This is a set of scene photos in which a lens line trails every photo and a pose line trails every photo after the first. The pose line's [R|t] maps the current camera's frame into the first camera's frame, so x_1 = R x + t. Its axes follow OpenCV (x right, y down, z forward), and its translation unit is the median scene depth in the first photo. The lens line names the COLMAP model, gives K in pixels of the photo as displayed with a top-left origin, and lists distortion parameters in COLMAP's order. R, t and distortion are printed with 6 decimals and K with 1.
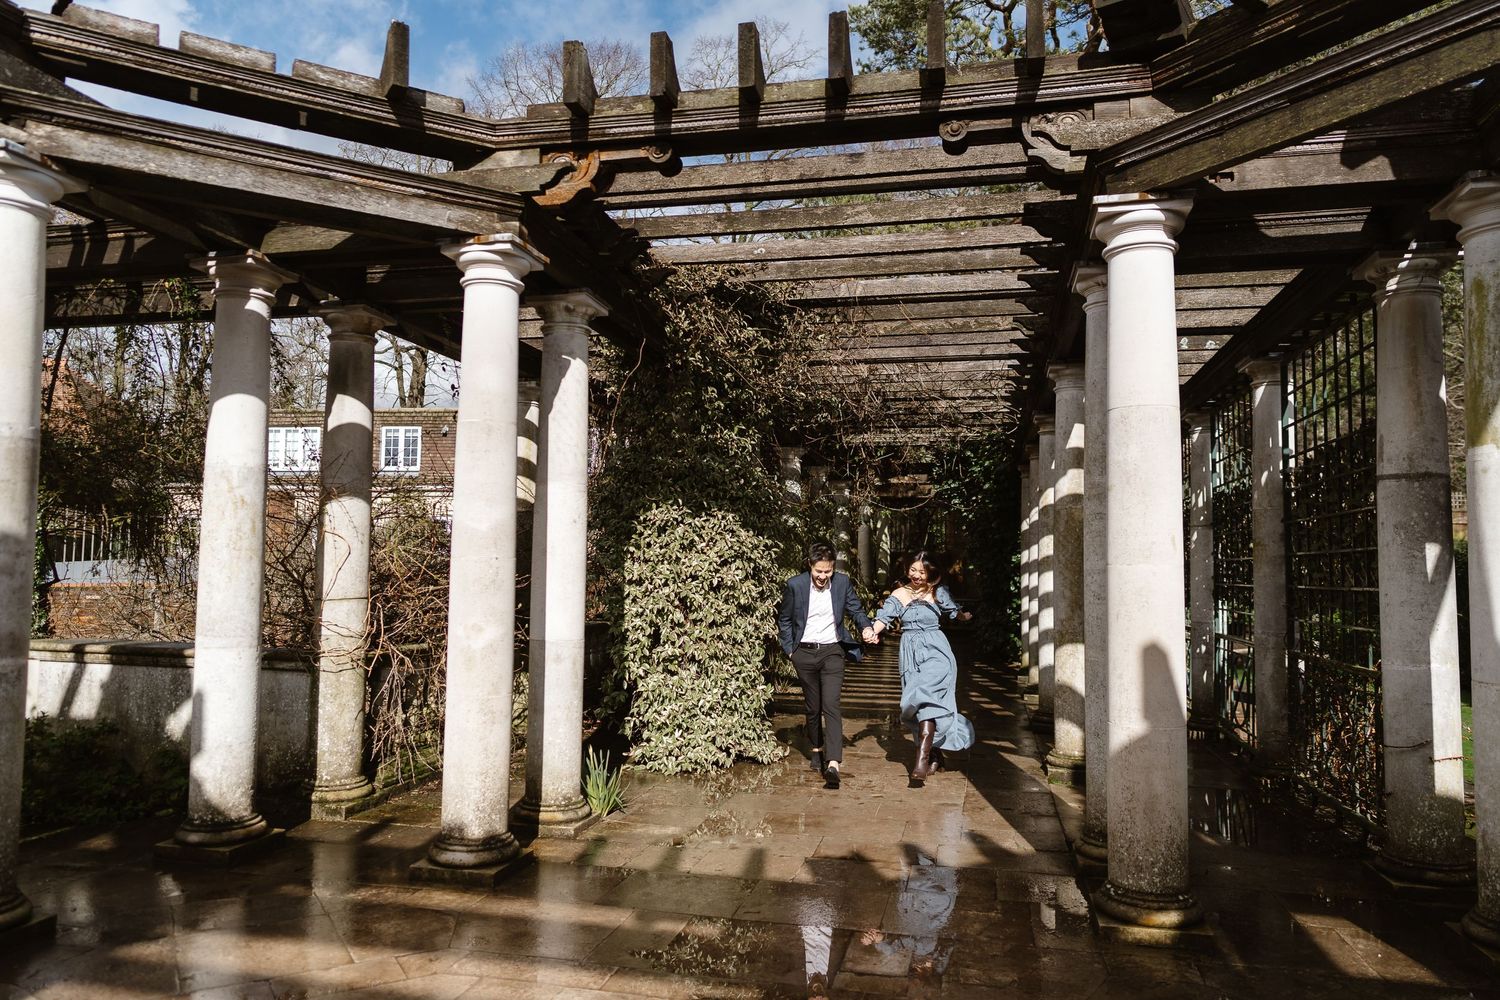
lens RADIAL K [[1011.5, 0, 748.0], [0, 1011.5, 494.0], [0, 0, 1]] dist [-0.003914, 0.006863]
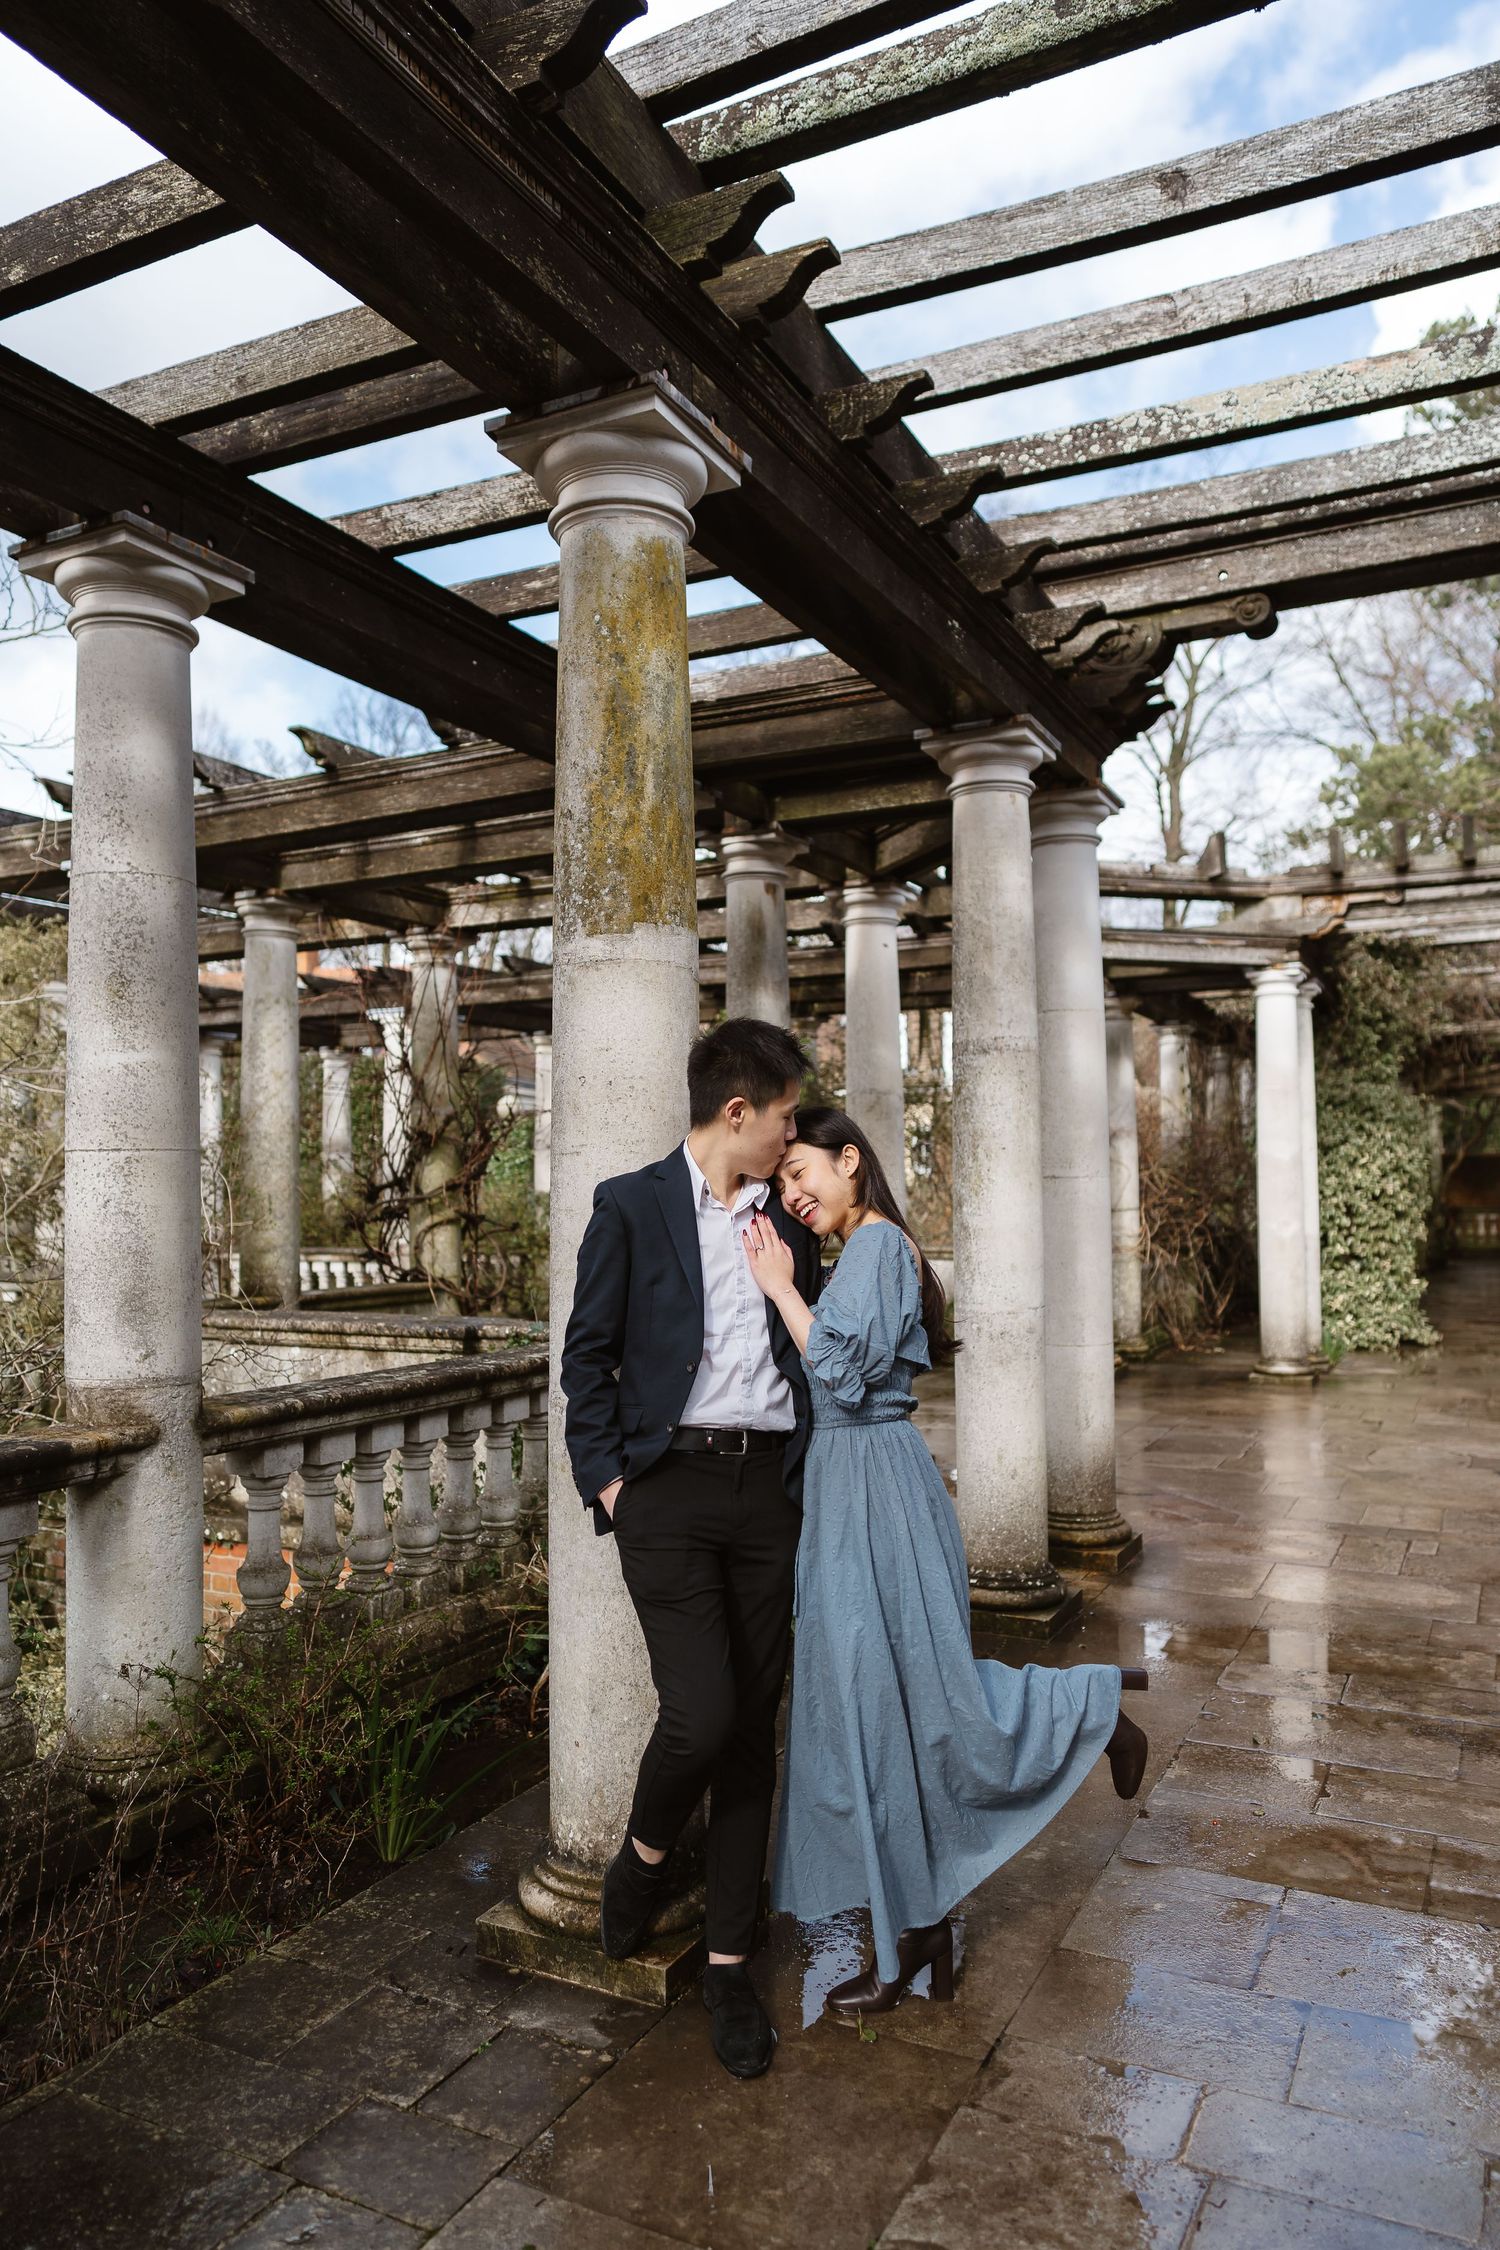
lens RADIAL K [[1517.2, 0, 757.1], [0, 1517.2, 1110.5], [0, 0, 1]] dist [-0.003914, 0.006863]
pose [[0.970374, -0.032496, -0.239411, -0.308069], [0.039324, 0.998943, 0.023800, -0.078775], [0.238384, -0.032510, 0.970627, -0.891078]]
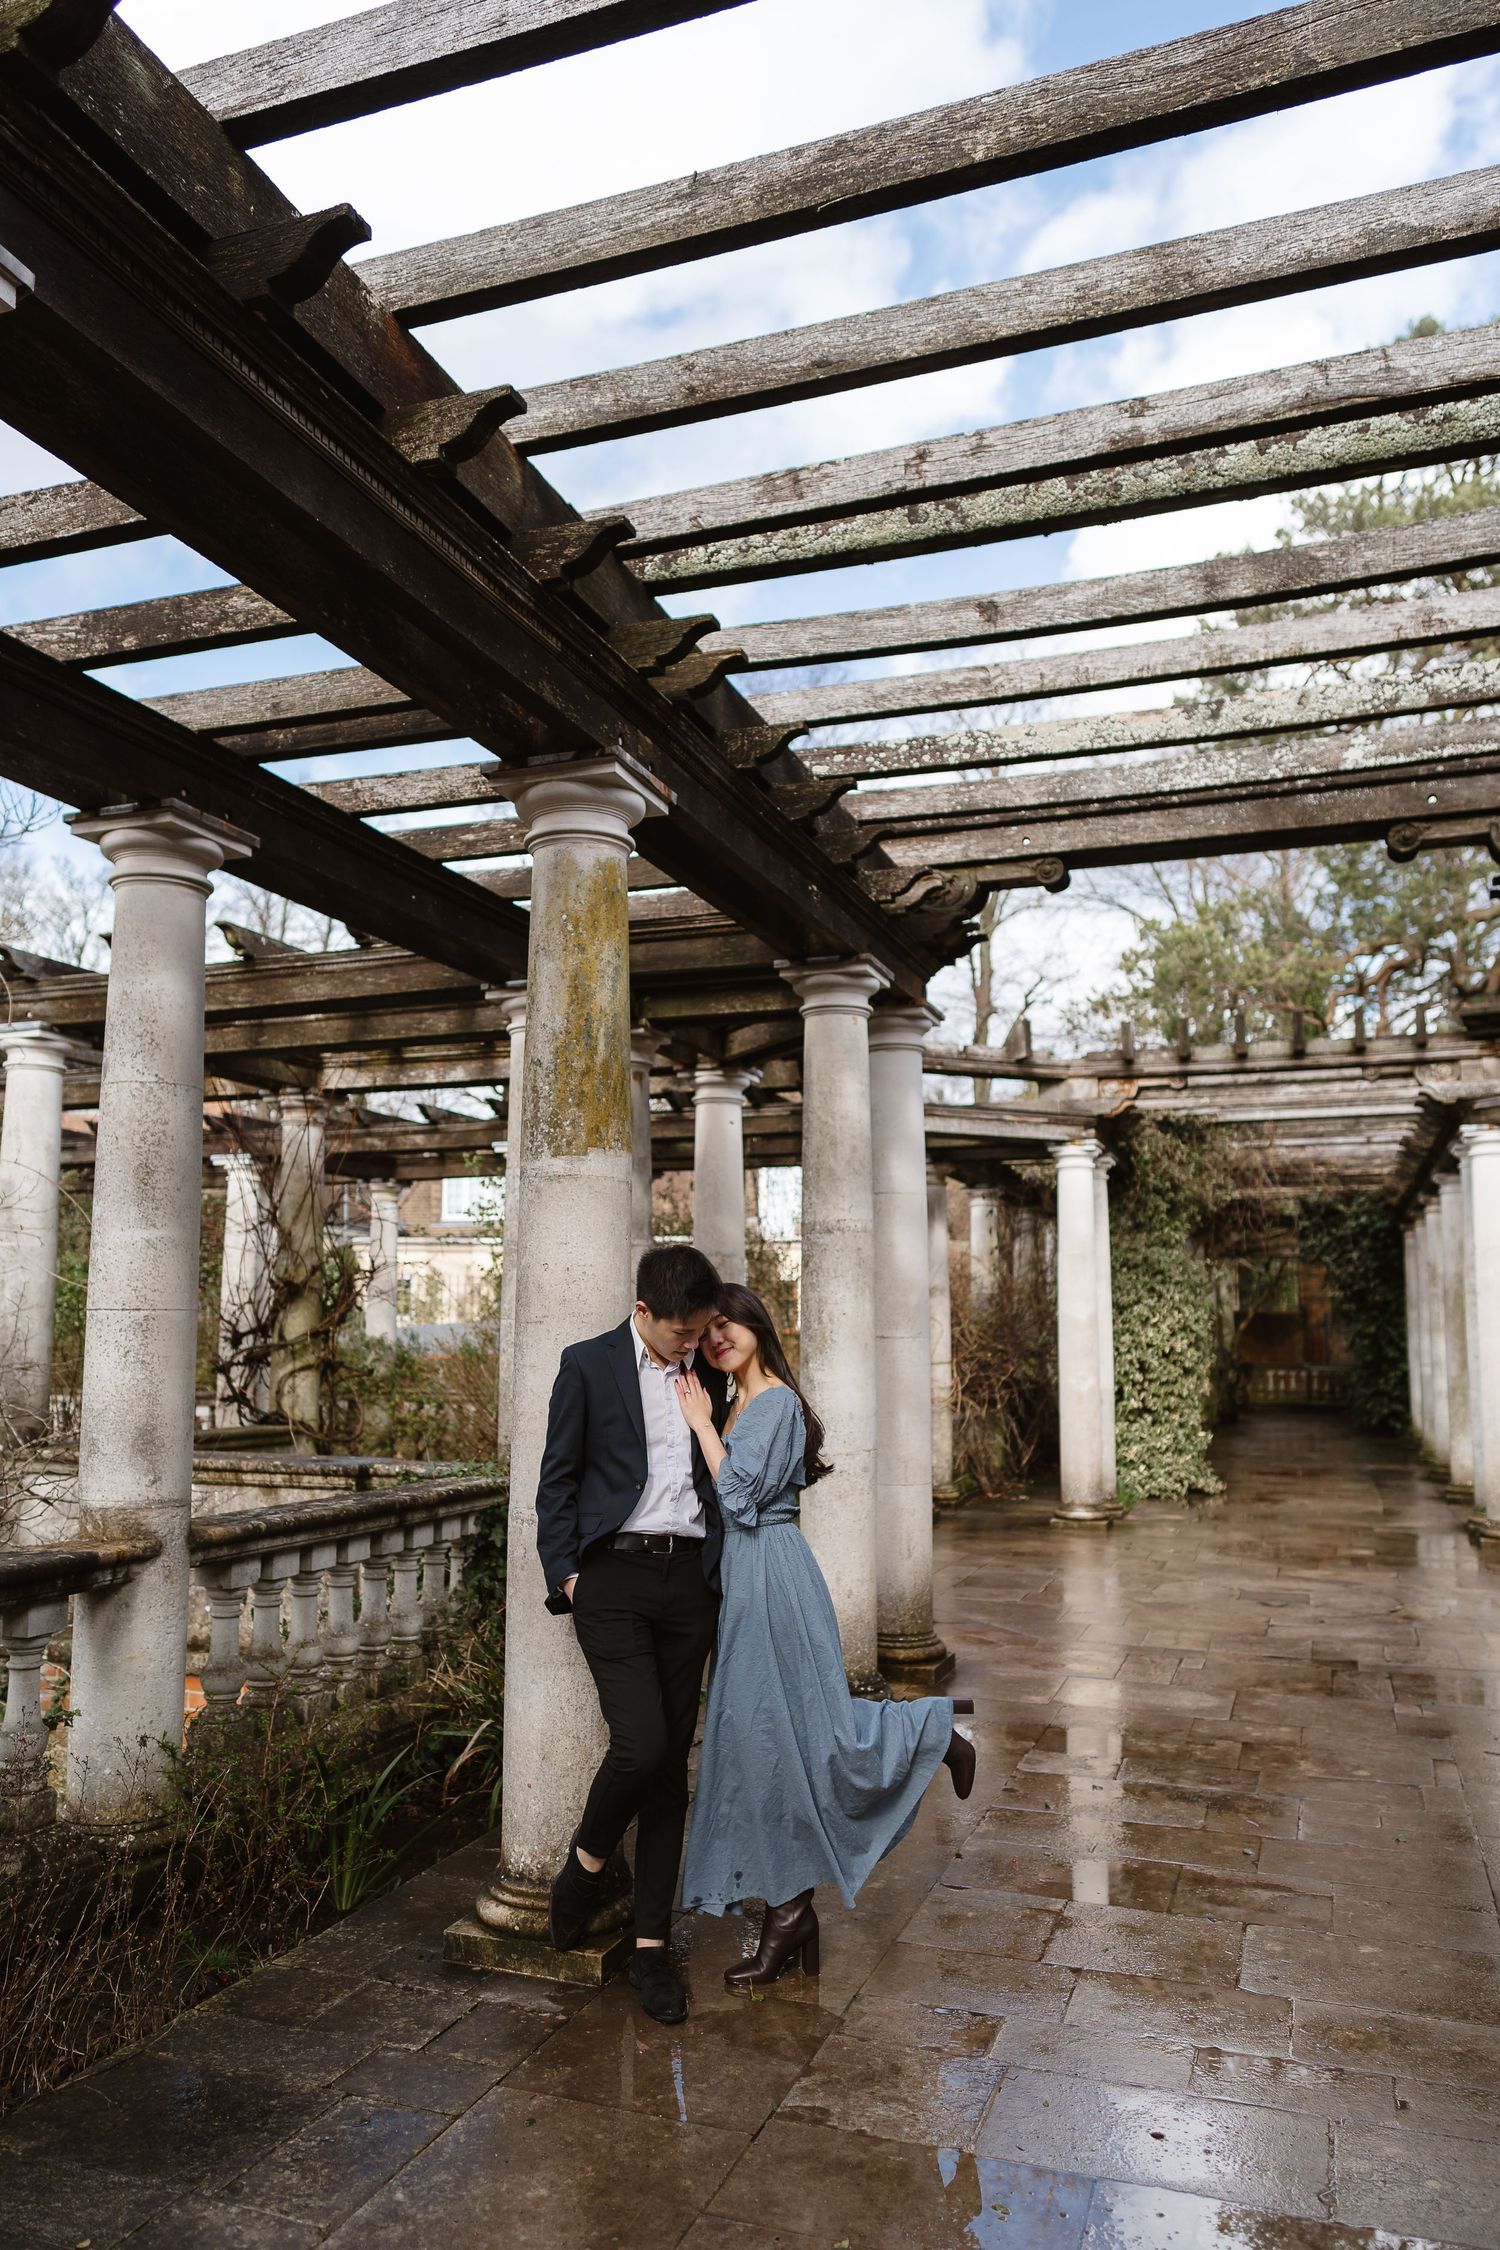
lens RADIAL K [[1517.2, 0, 728.2], [0, 1517.2, 1121.9], [0, 0, 1]] dist [-0.003914, 0.006863]
pose [[0.990235, -0.024860, -0.137172, -0.311105], [0.016507, 0.997958, -0.061702, -0.090938], [0.138426, 0.058835, 0.988624, -0.990070]]
